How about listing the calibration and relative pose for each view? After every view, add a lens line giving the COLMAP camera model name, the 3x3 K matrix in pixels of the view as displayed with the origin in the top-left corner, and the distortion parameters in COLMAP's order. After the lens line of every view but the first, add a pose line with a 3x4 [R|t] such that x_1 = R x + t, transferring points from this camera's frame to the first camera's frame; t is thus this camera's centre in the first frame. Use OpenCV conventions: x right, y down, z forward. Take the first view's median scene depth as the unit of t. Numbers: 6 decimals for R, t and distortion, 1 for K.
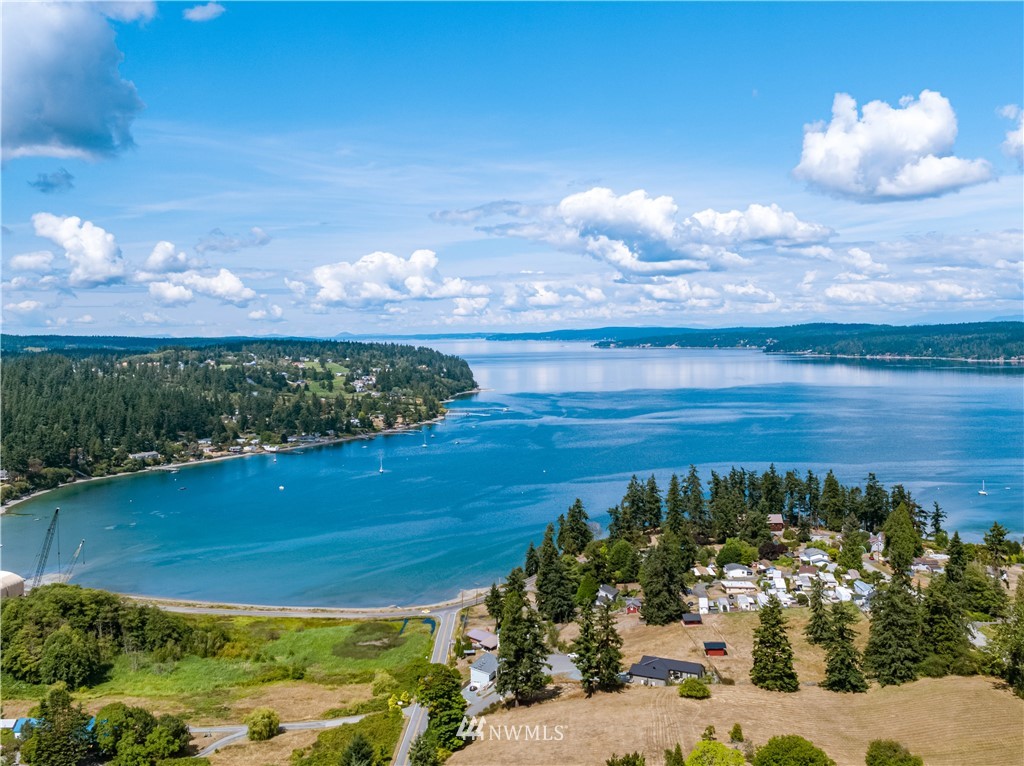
lens RADIAL K [[1142.3, 0, 514.1], [0, 1142.3, 383.1], [0, 0, 1]] dist [0.028848, 0.000000]
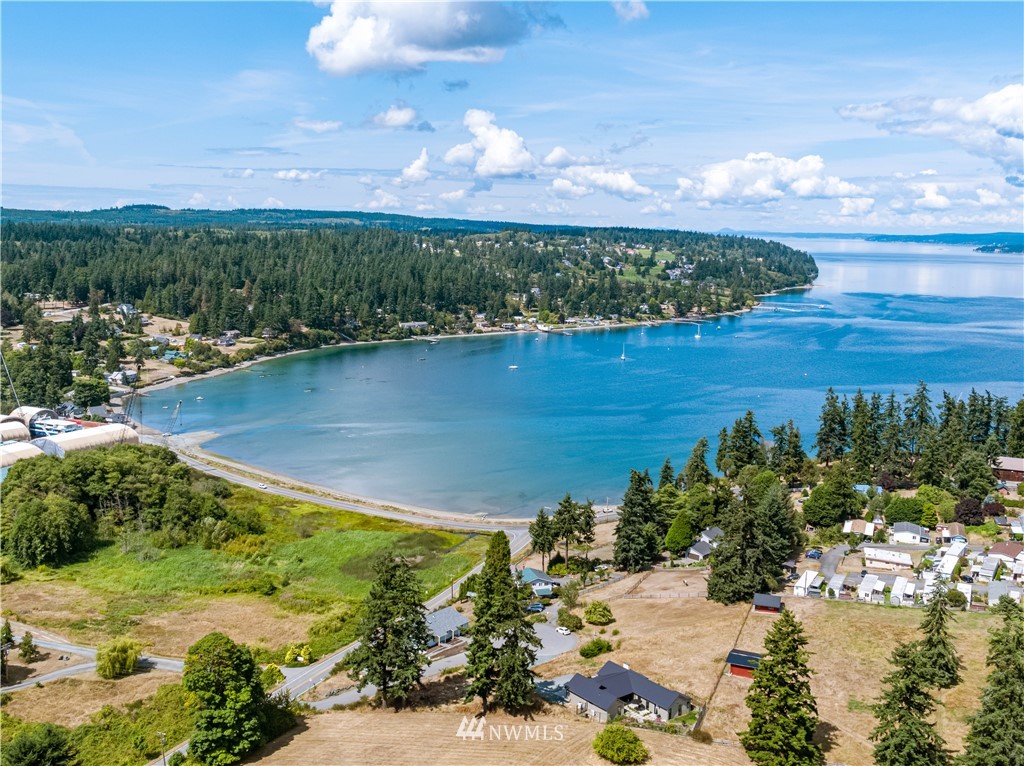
lens RADIAL K [[1024.4, 0, 510.6], [0, 1024.4, 380.4], [0, 0, 1]] dist [0.007707, 0.000000]
pose [[0.927999, 0.090132, -0.361517, 0.094516], [-0.053463, 0.992470, 0.110203, 0.005986], [0.368728, -0.082941, 0.925830, 0.163385]]
